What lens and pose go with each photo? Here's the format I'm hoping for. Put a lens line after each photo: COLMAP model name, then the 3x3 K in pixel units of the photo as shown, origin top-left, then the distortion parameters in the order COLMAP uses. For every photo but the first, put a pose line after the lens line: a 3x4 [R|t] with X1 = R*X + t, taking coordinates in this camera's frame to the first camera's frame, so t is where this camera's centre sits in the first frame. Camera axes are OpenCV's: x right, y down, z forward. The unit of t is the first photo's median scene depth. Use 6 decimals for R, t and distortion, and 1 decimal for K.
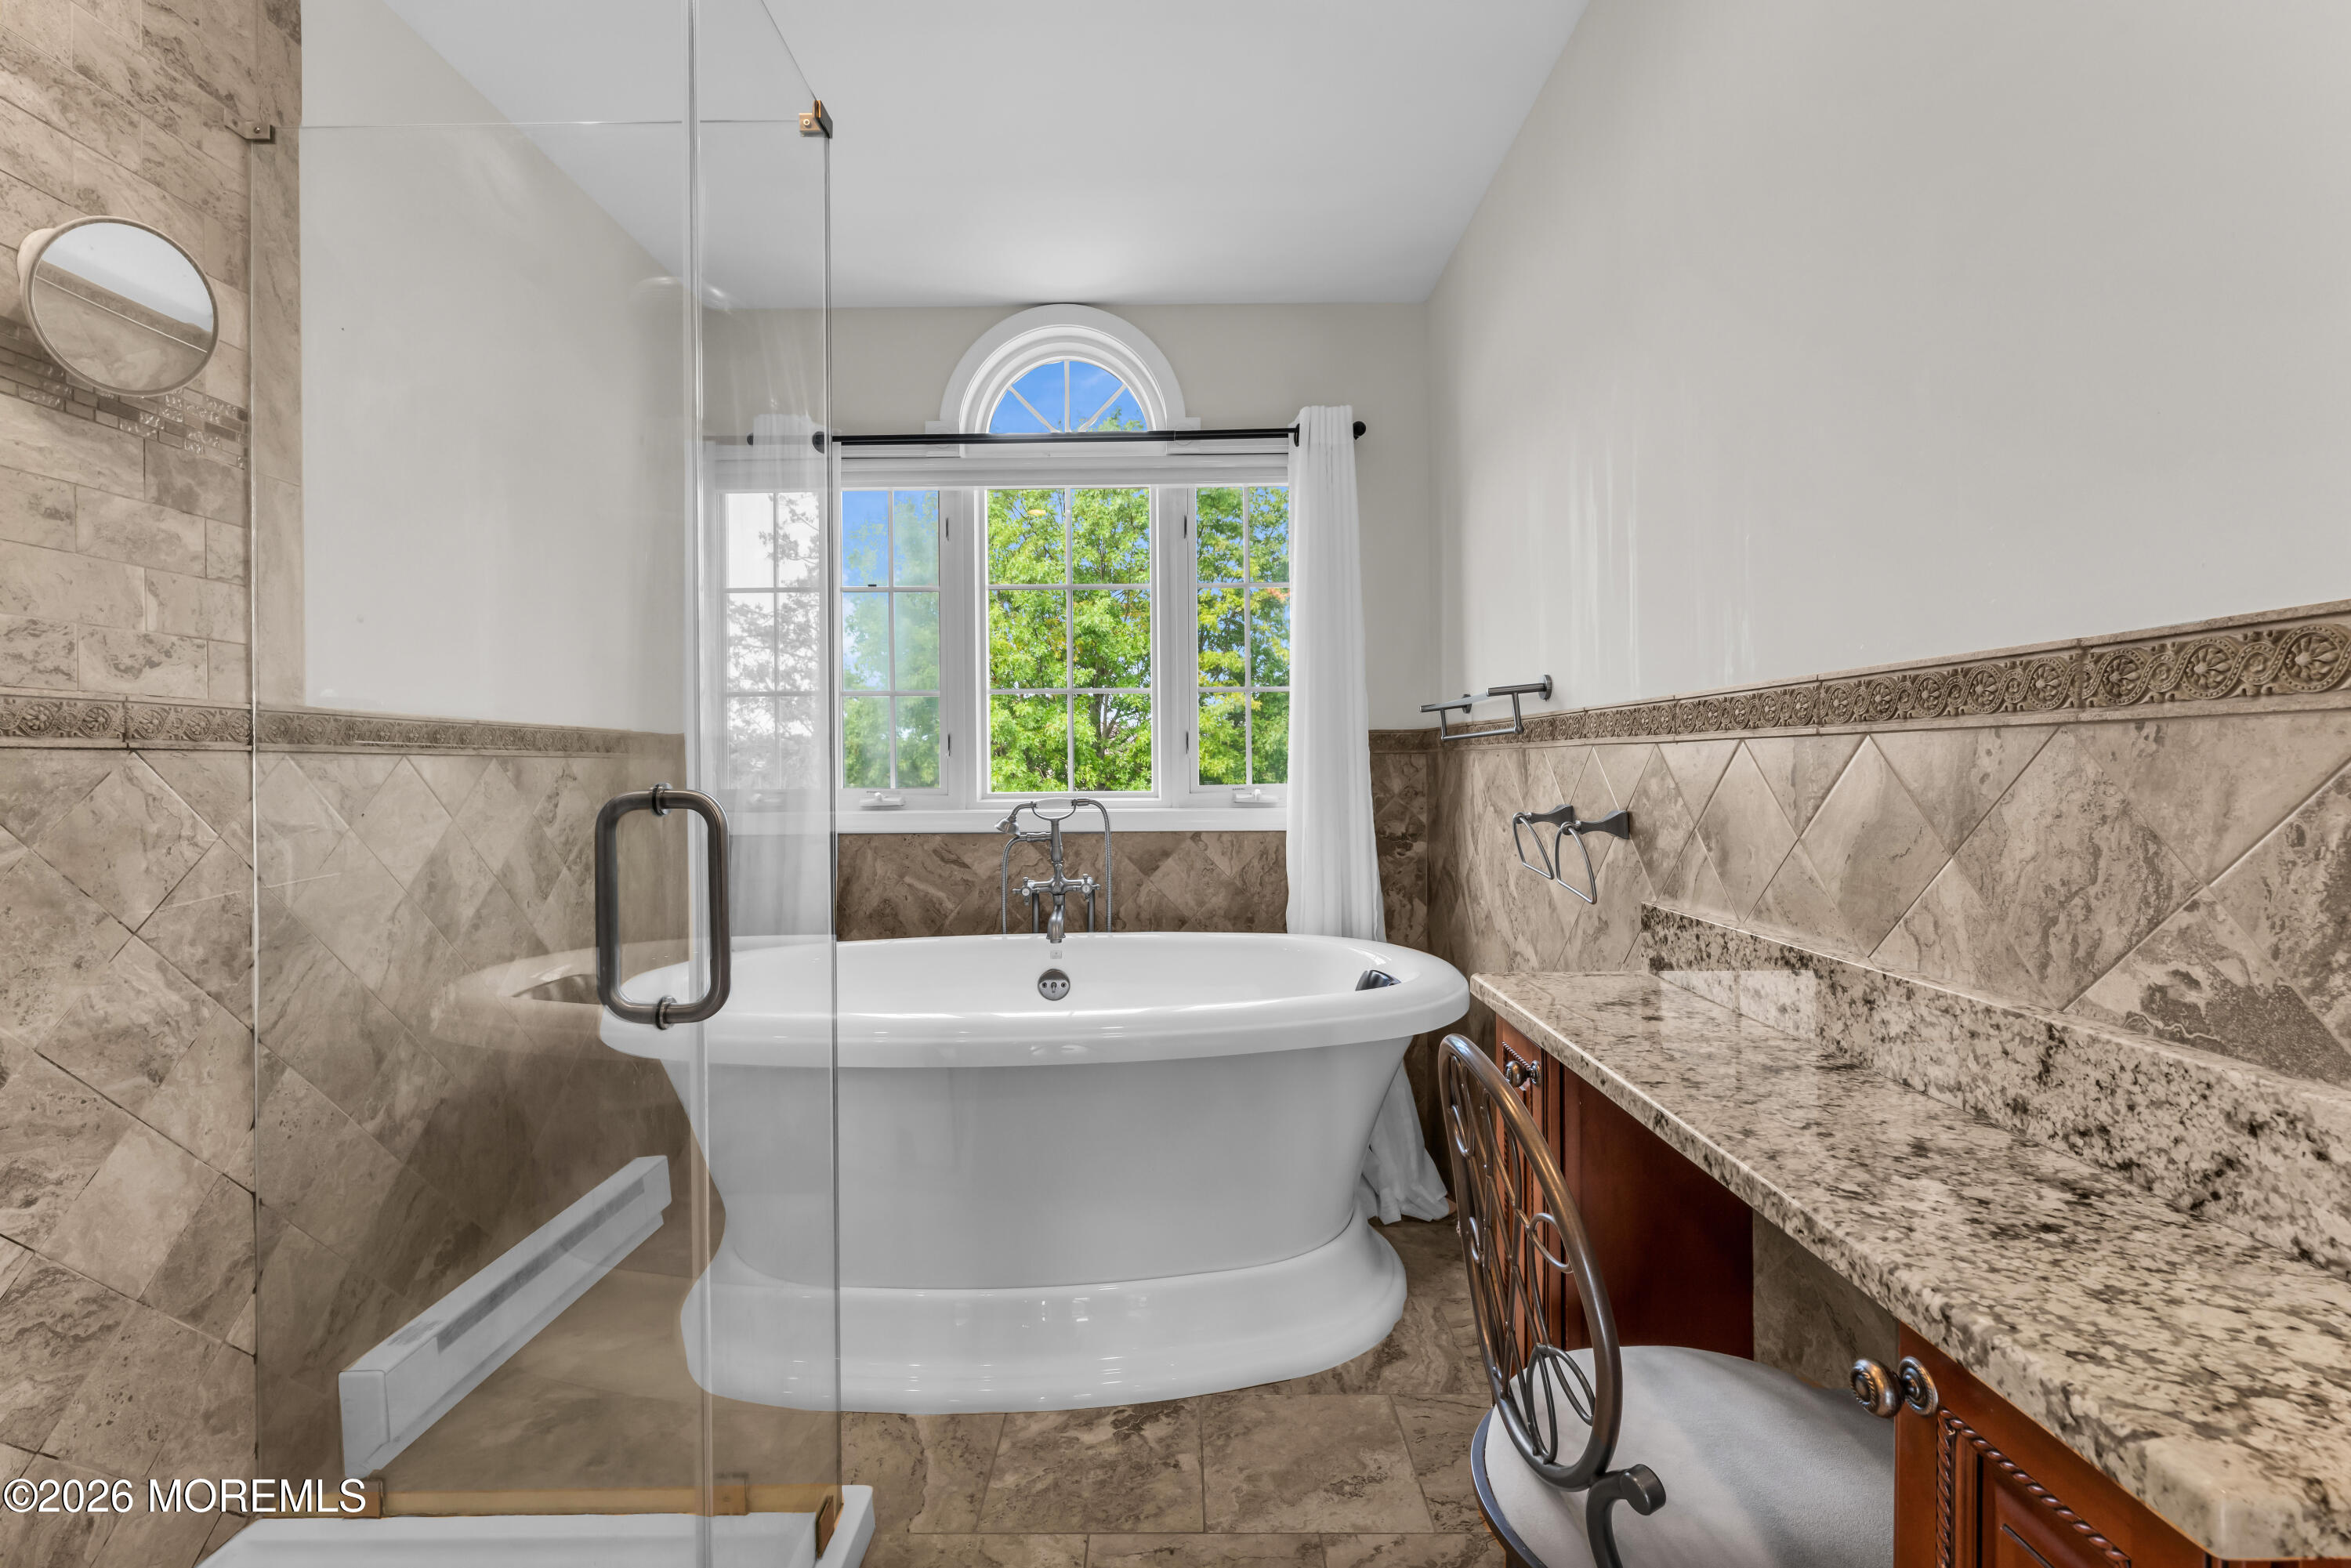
lens RADIAL K [[1167.6, 0, 1175.1], [0, 1167.6, 782.2], [0, 0, 1]] dist [-0.004562, -0.000189]
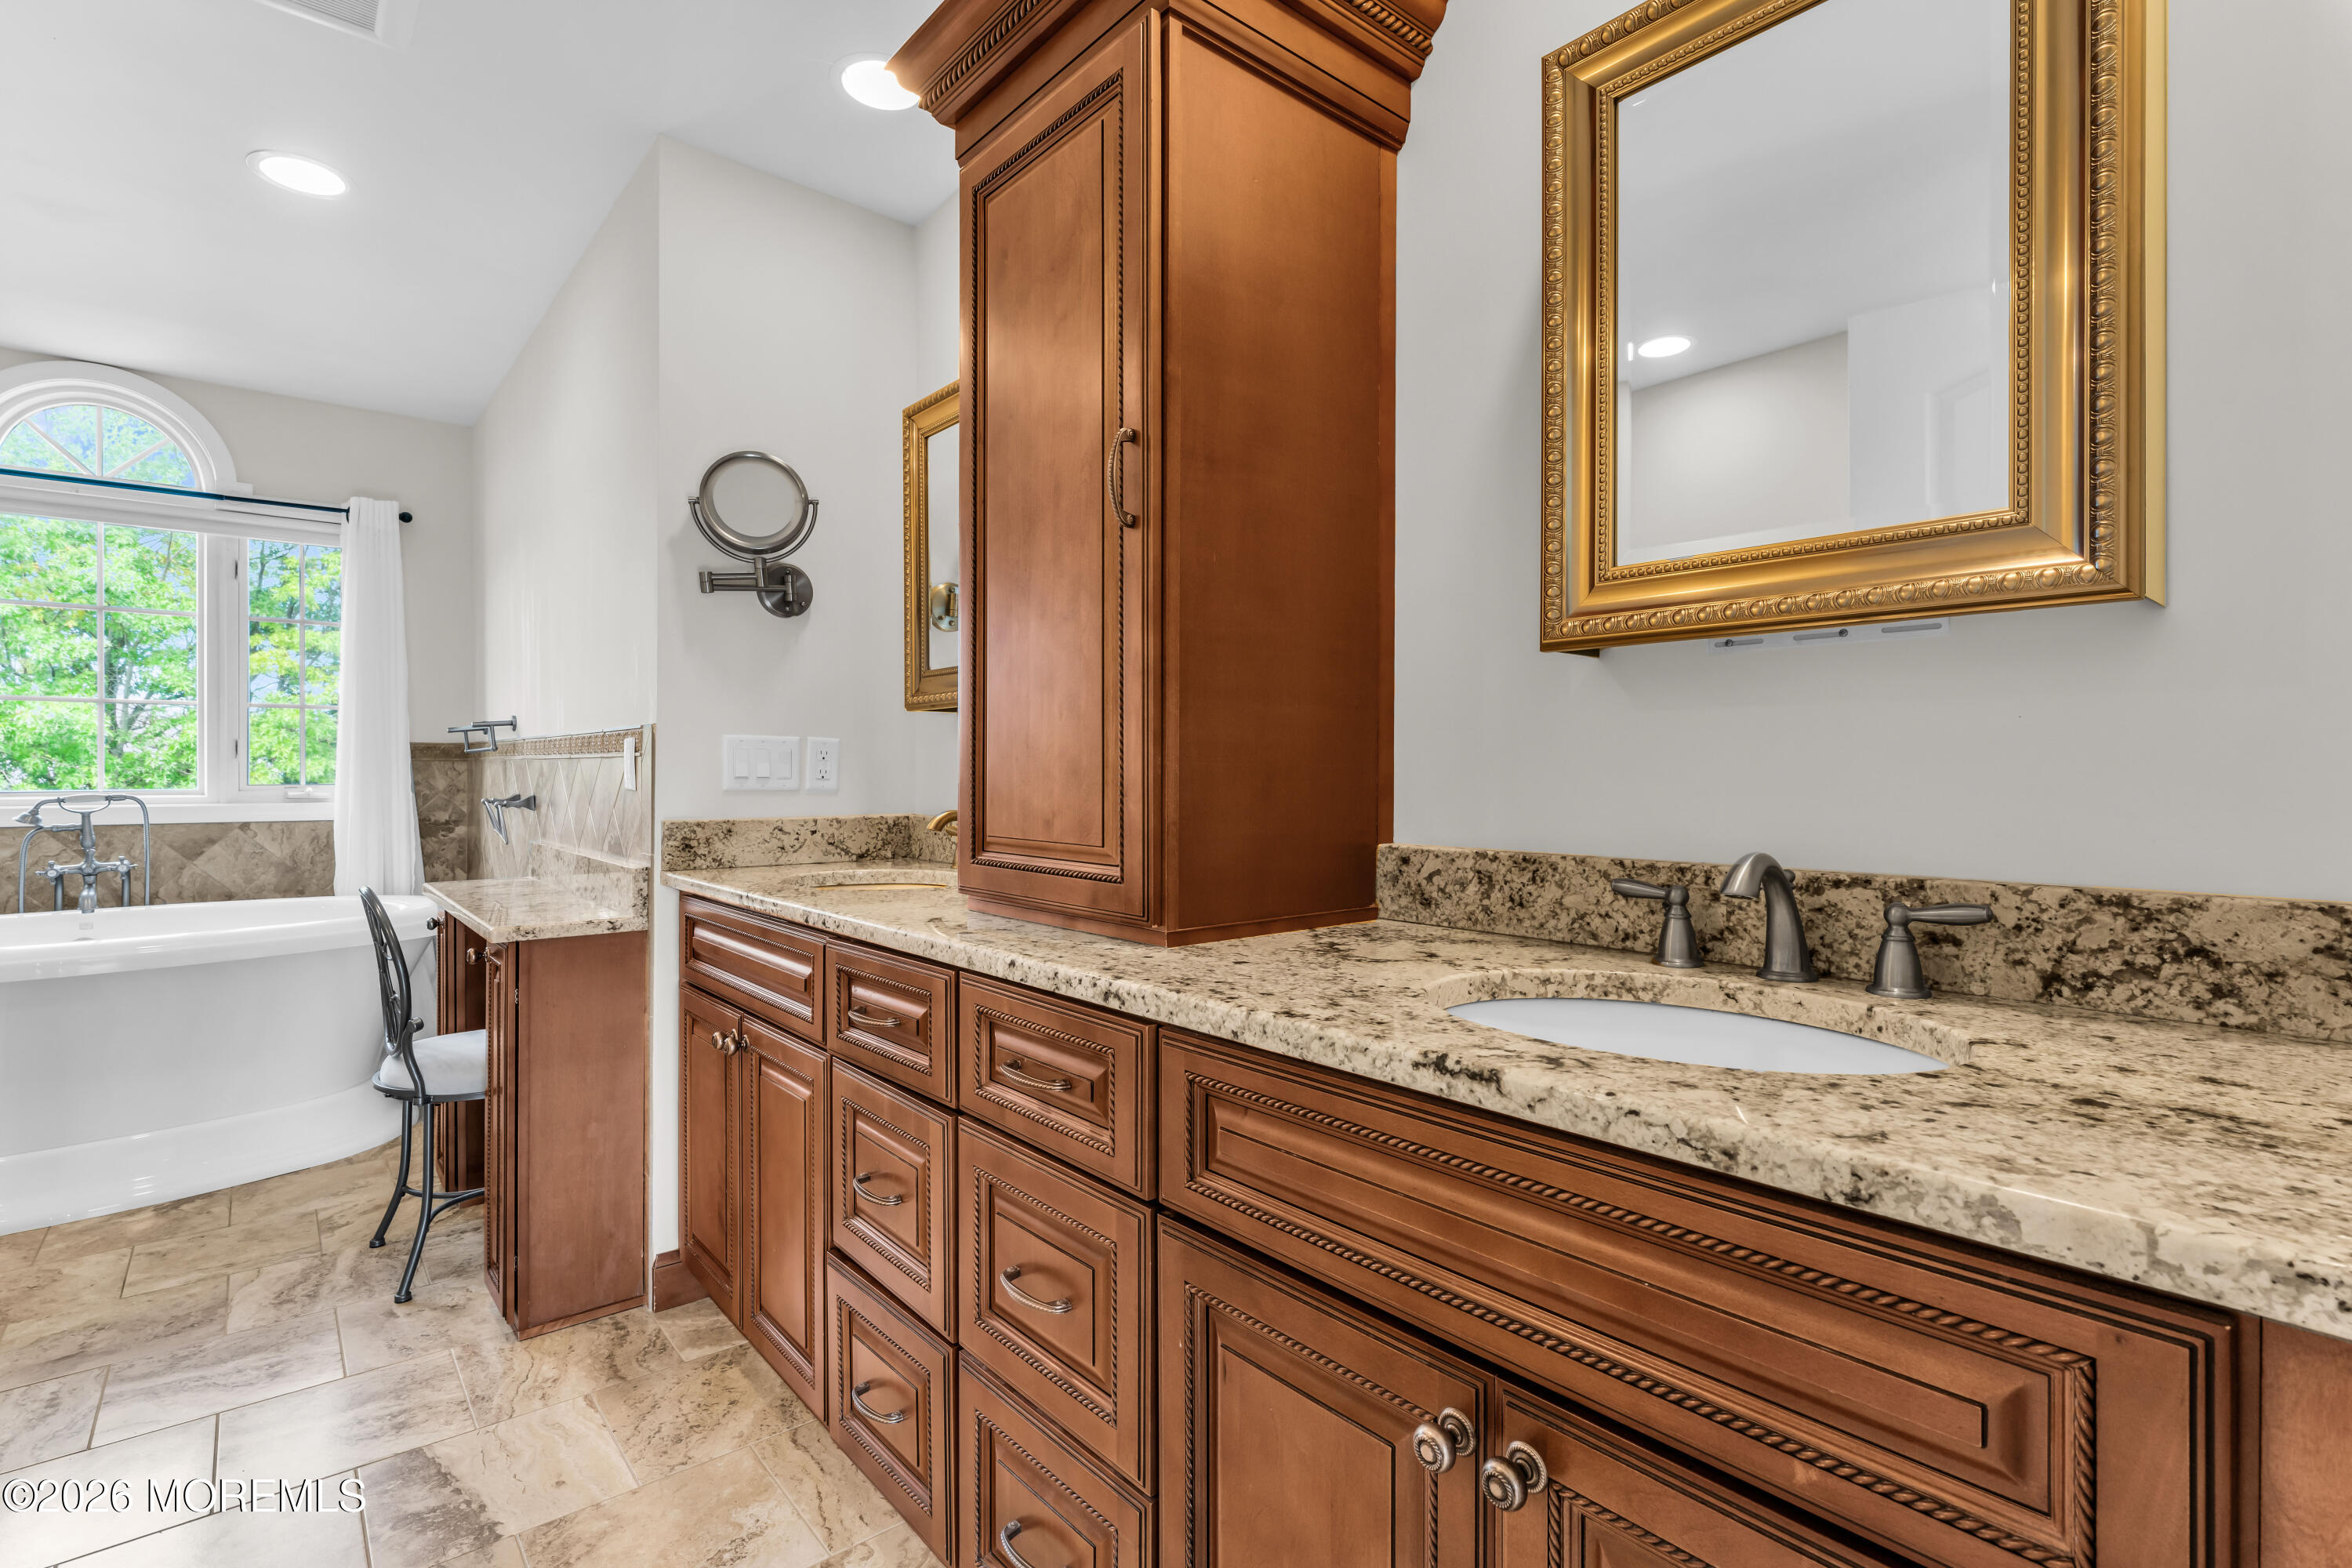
lens RADIAL K [[1146.9, 0, 1222.9], [0, 1146.9, 774.4], [0, 0, 1]] dist [-0.003520, 0.001847]
pose [[0.761505, 0.004985, 0.648140, 0.021603], [0.002165, 0.999945, -0.010235, 0.006830], [-0.648156, 0.009197, 0.761452, -0.597166]]
